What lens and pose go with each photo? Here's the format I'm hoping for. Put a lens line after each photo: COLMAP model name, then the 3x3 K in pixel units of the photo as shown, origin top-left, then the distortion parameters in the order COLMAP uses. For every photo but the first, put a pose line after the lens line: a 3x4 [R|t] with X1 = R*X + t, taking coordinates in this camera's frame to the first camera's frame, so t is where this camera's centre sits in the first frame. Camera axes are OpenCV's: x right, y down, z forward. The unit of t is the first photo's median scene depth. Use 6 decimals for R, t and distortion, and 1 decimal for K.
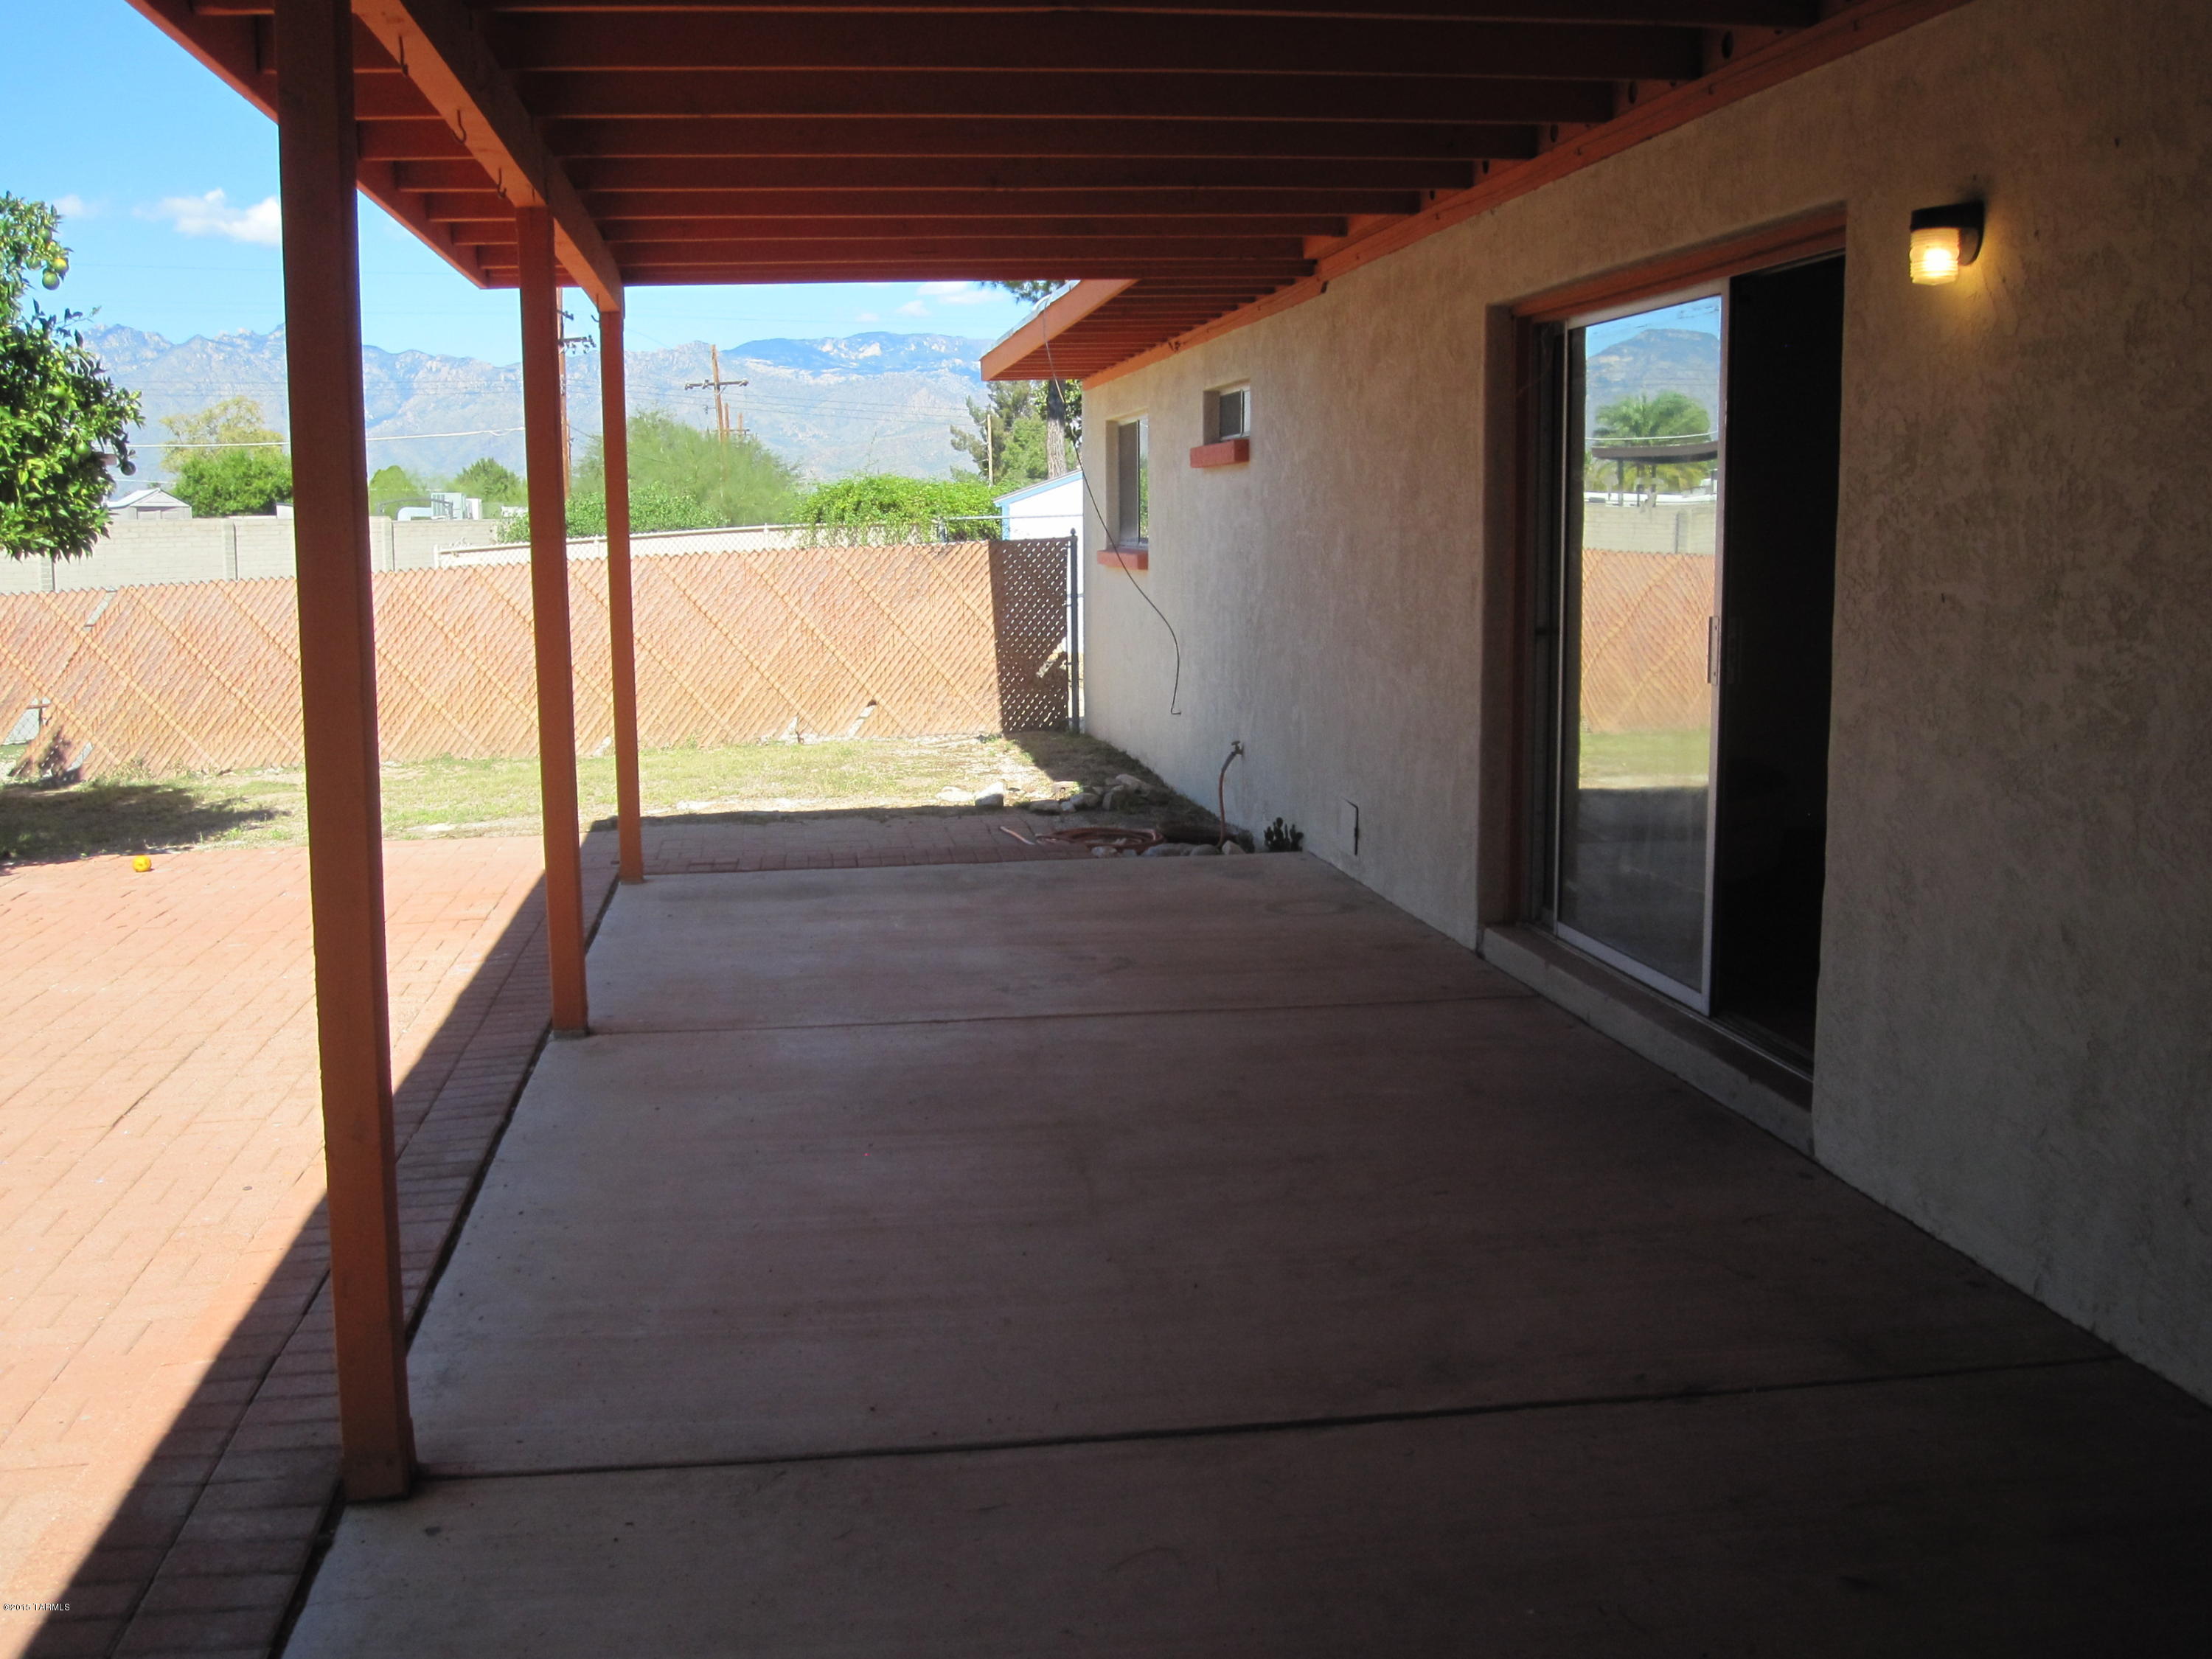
lens RADIAL K [[2168.7, 0, 1094.7], [0, 2168.7, 830.0], [0, 0, 1]] dist [-0.069342, 0.000000]
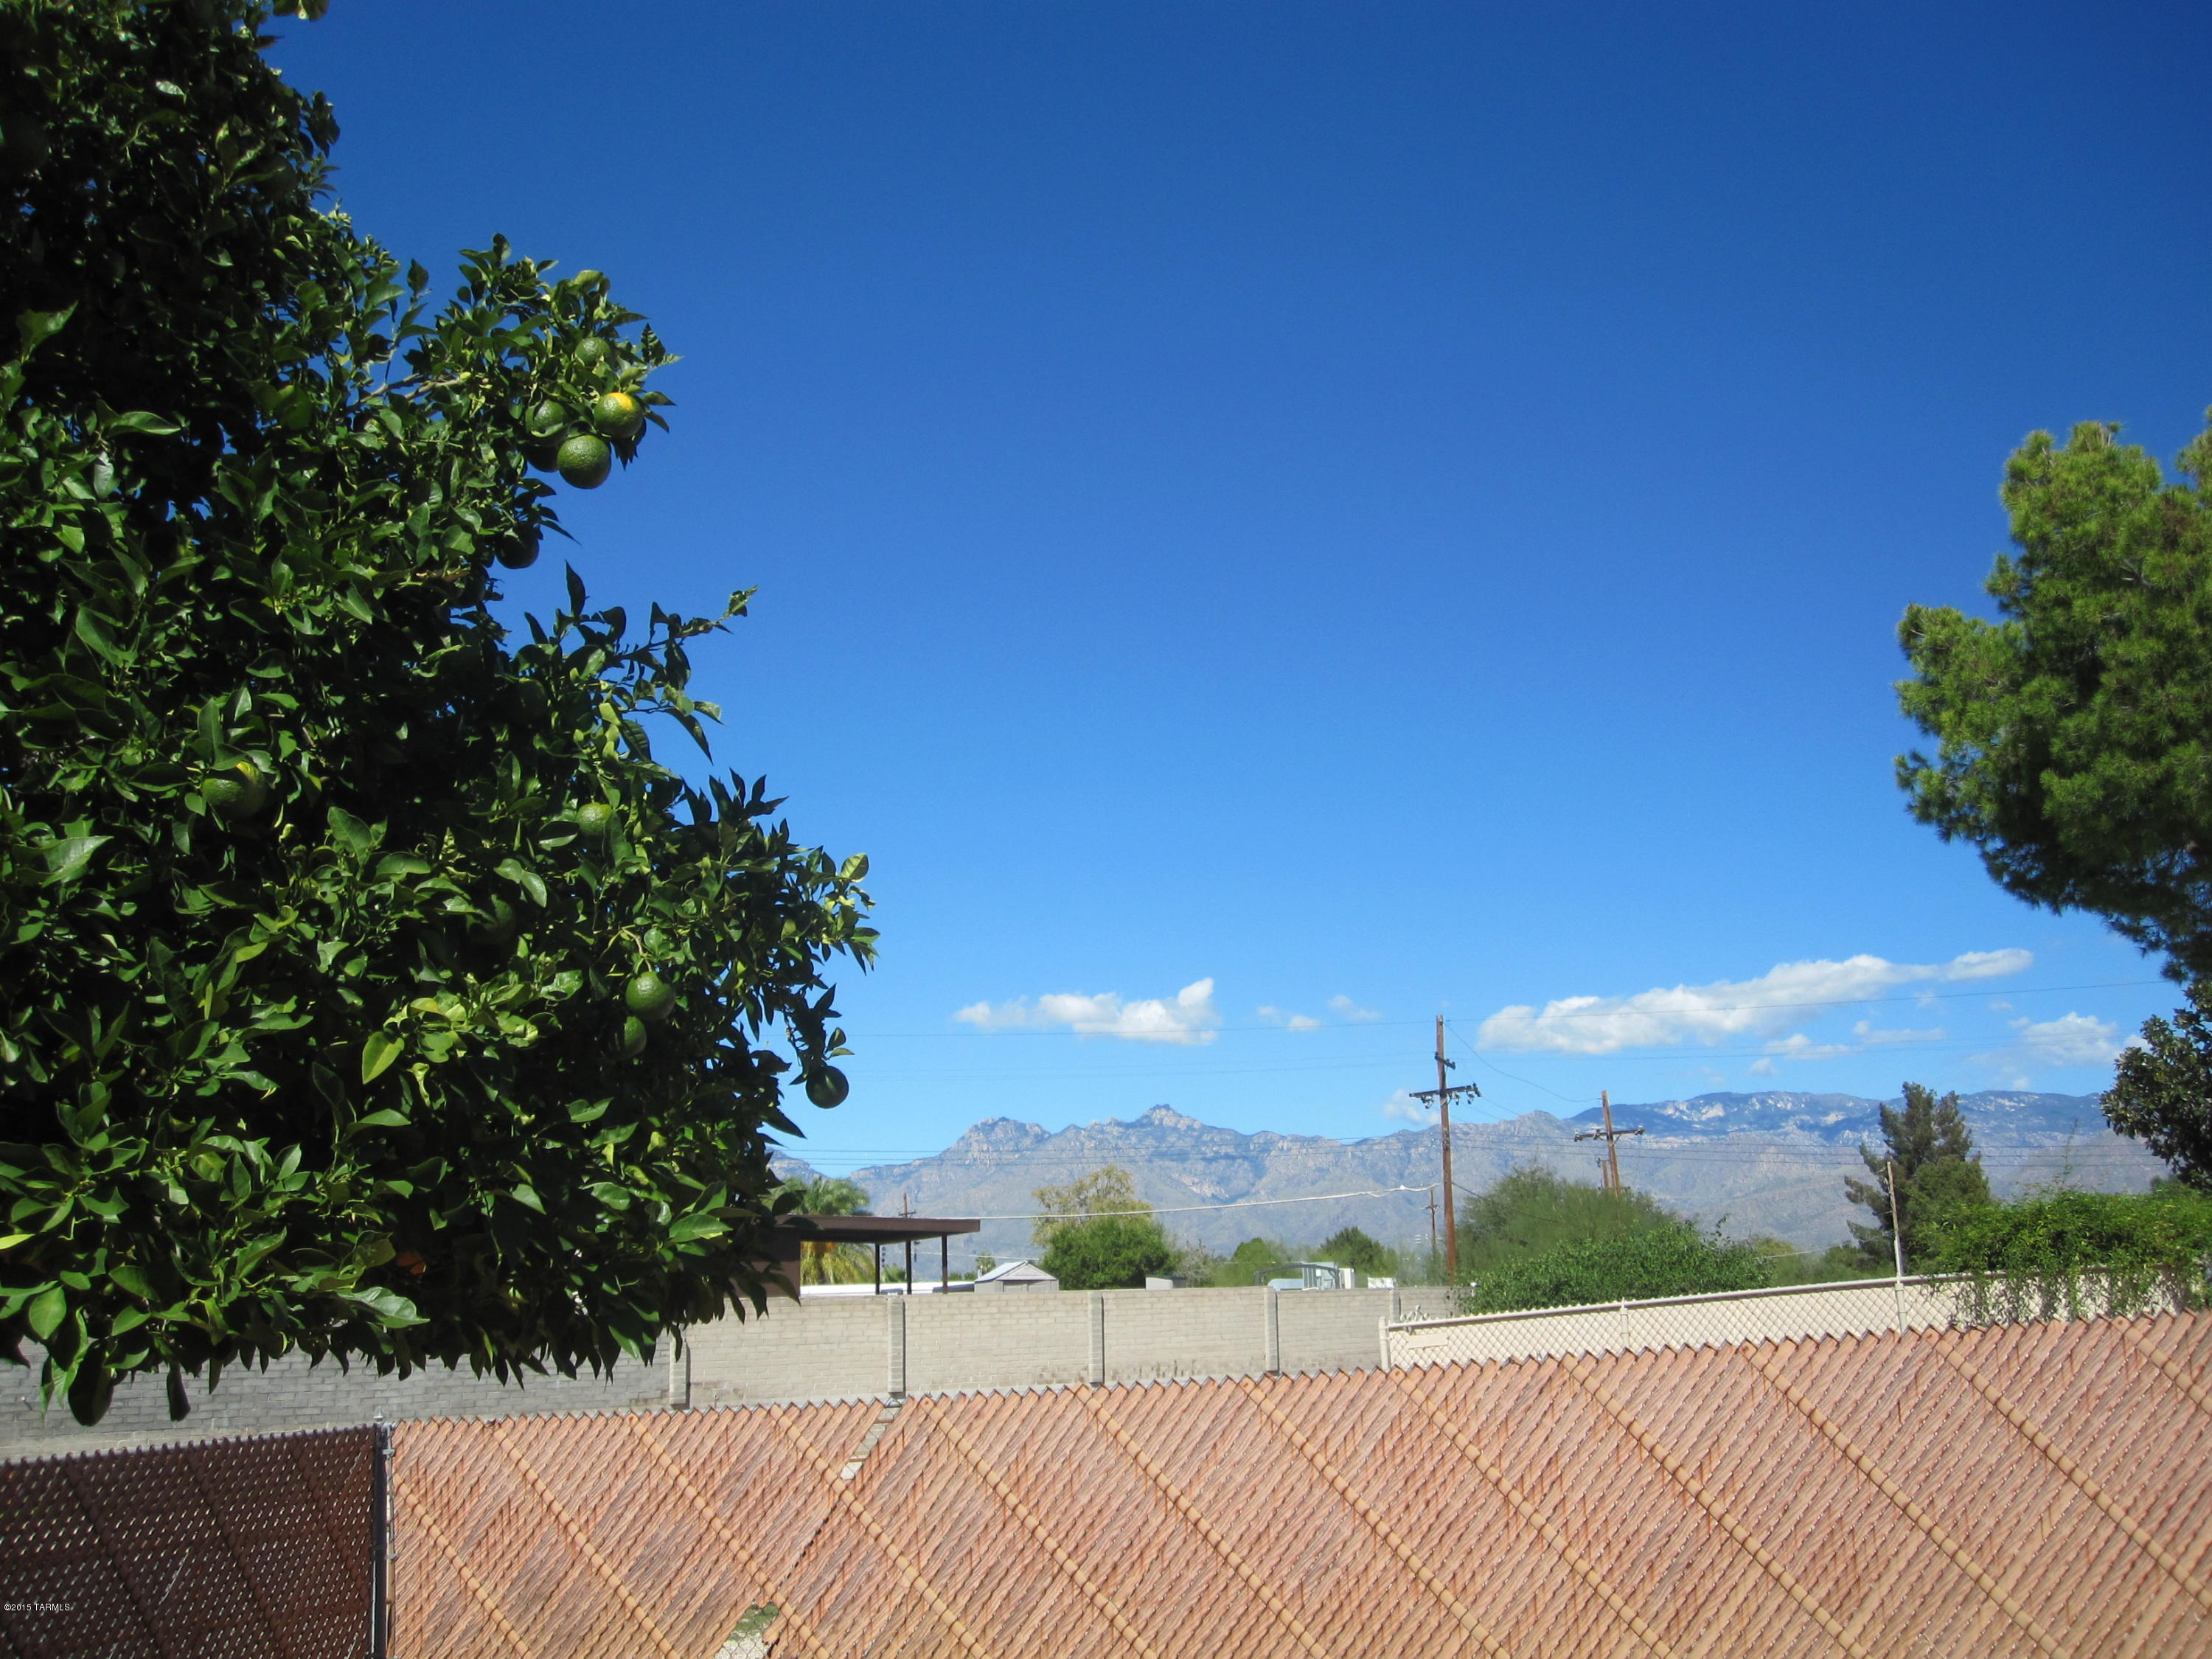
lens RADIAL K [[2168.7, 0, 1097.5], [0, 2168.7, 827.6], [0, 0, 1]] dist [-0.069342, 0.000000]
pose [[0.928538, -0.095763, -0.358675, -0.195461], [-0.034467, 0.939746, -0.340132, -0.063582], [0.369635, 0.328188, 0.869289, 0.480796]]
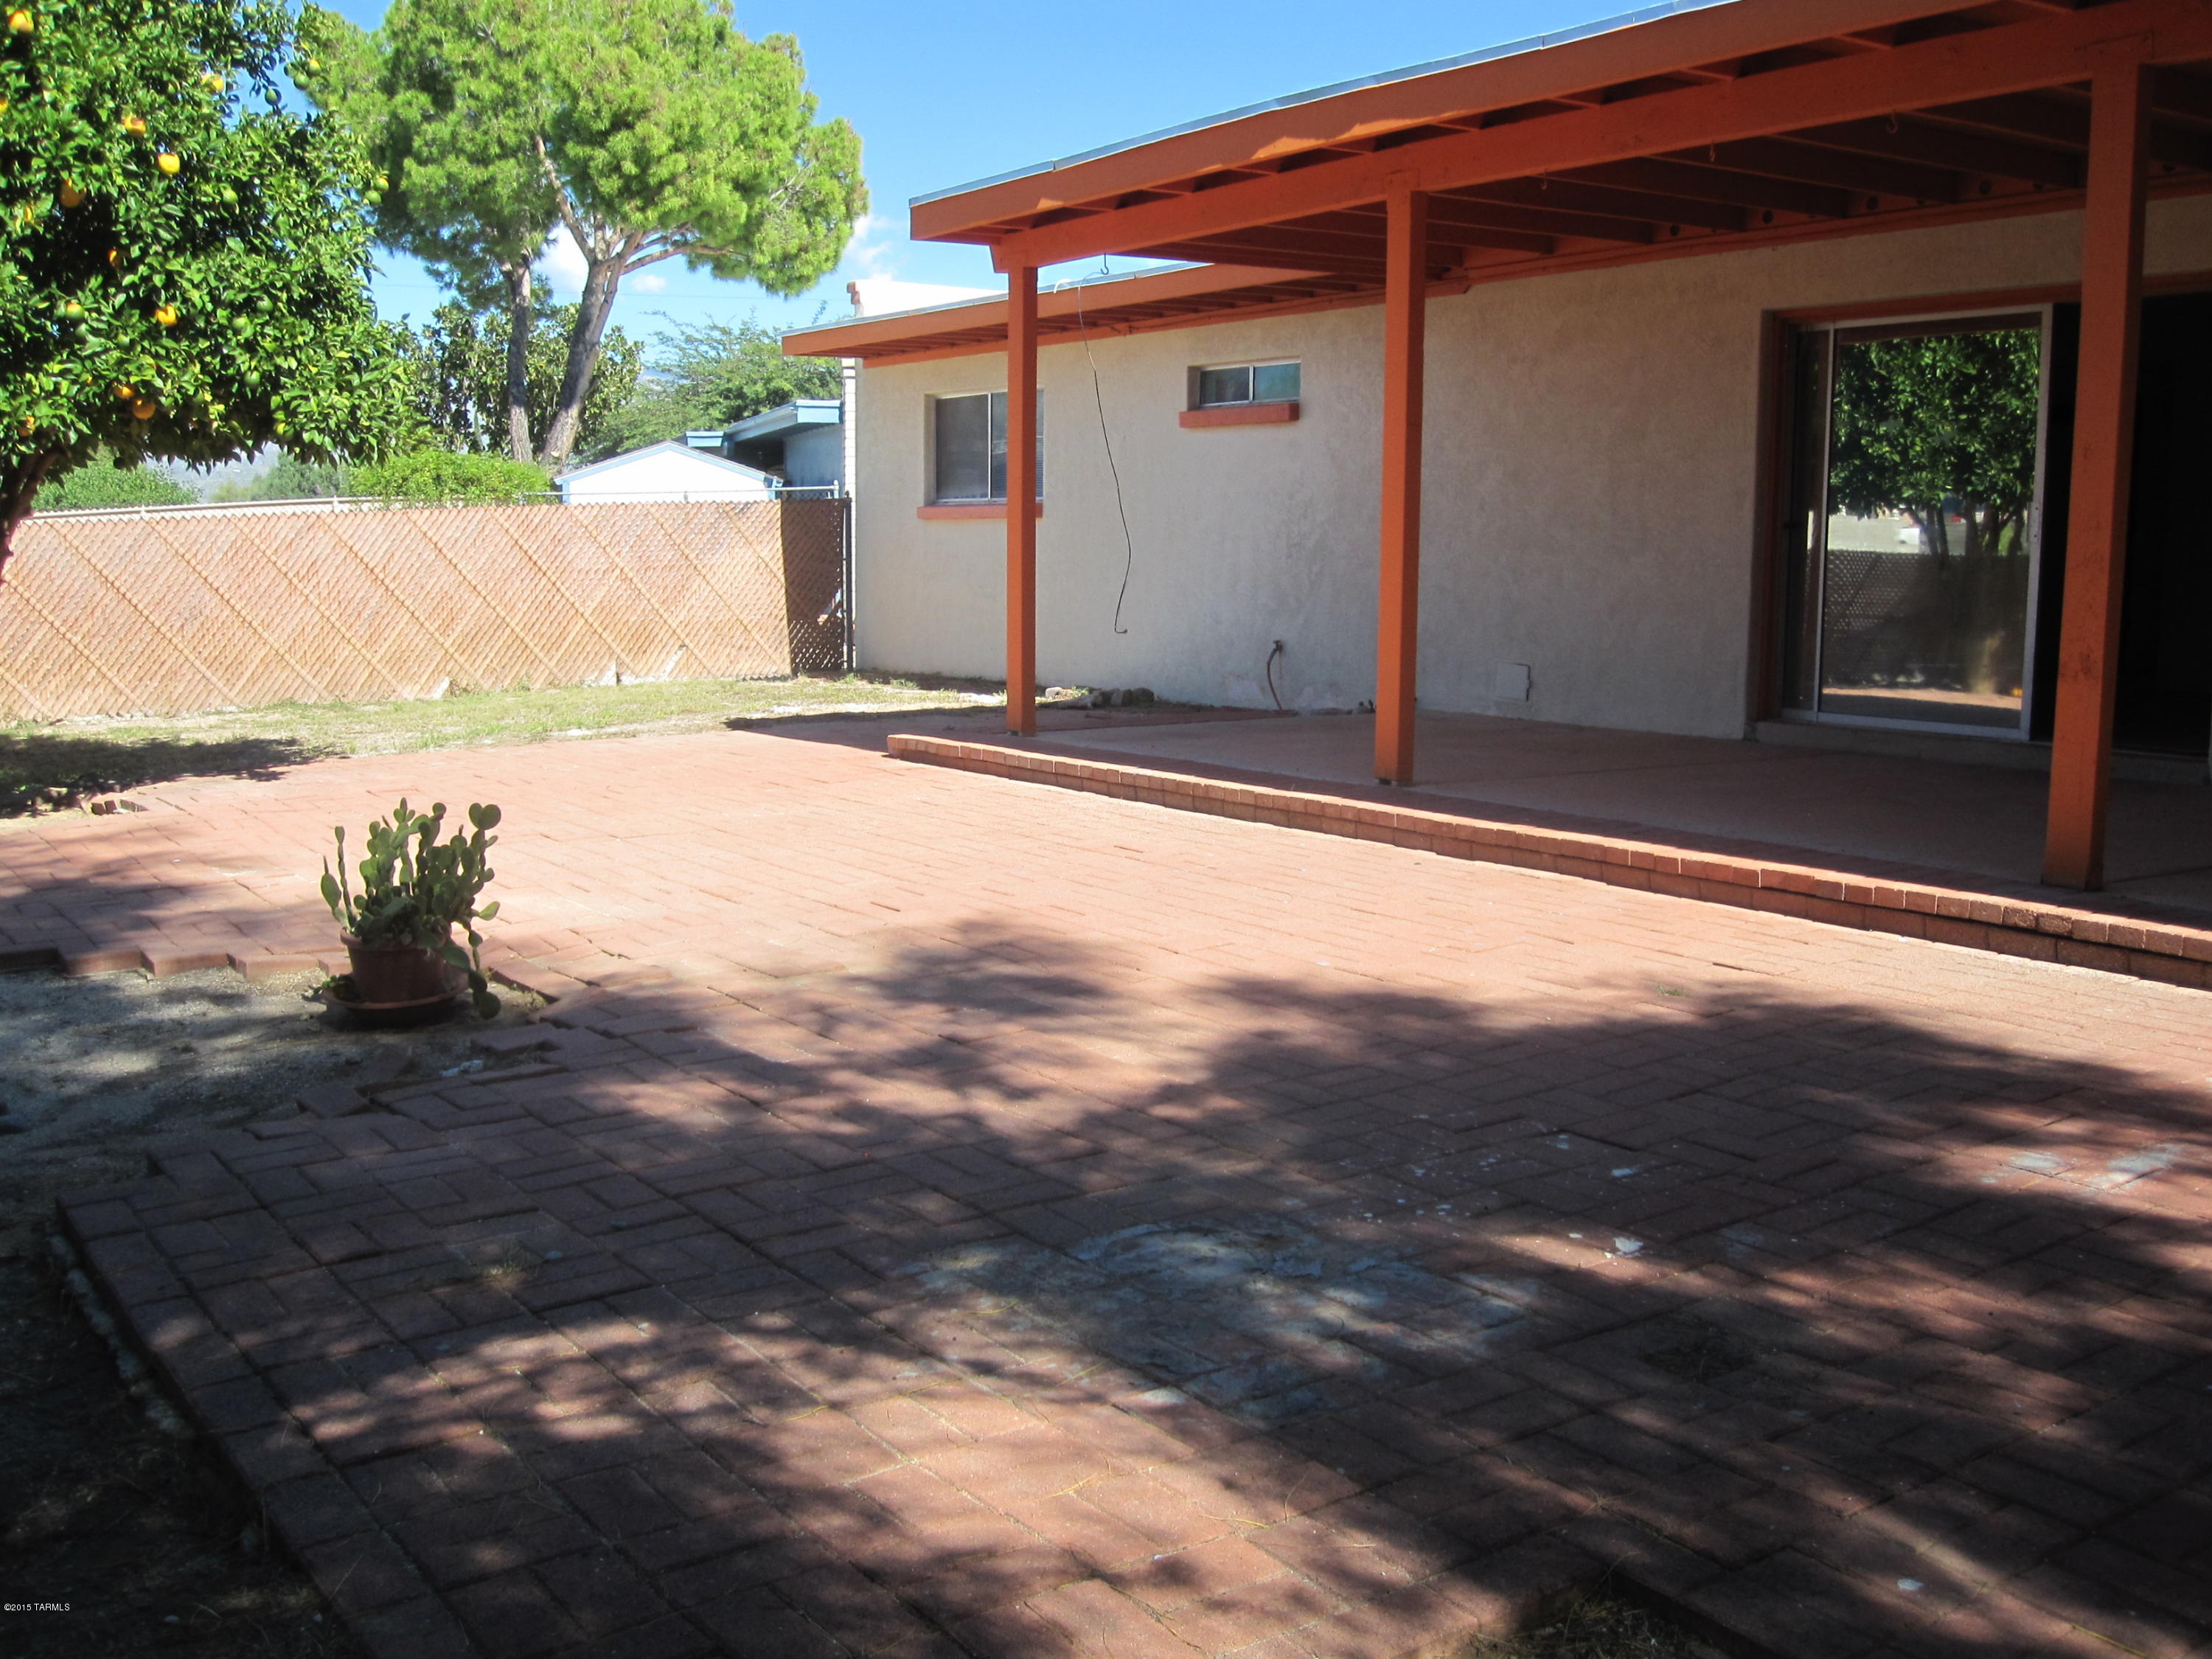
lens RADIAL K [[2168.7, 0, 1097.5], [0, 2168.7, 834.5], [0, 0, 1]] dist [-0.069342, 0.000000]
pose [[0.899572, -0.044286, 0.434522, -0.403019], [0.048294, 0.998831, 0.001817, 0.044780], [-0.434095, 0.019351, 0.900659, -0.066390]]
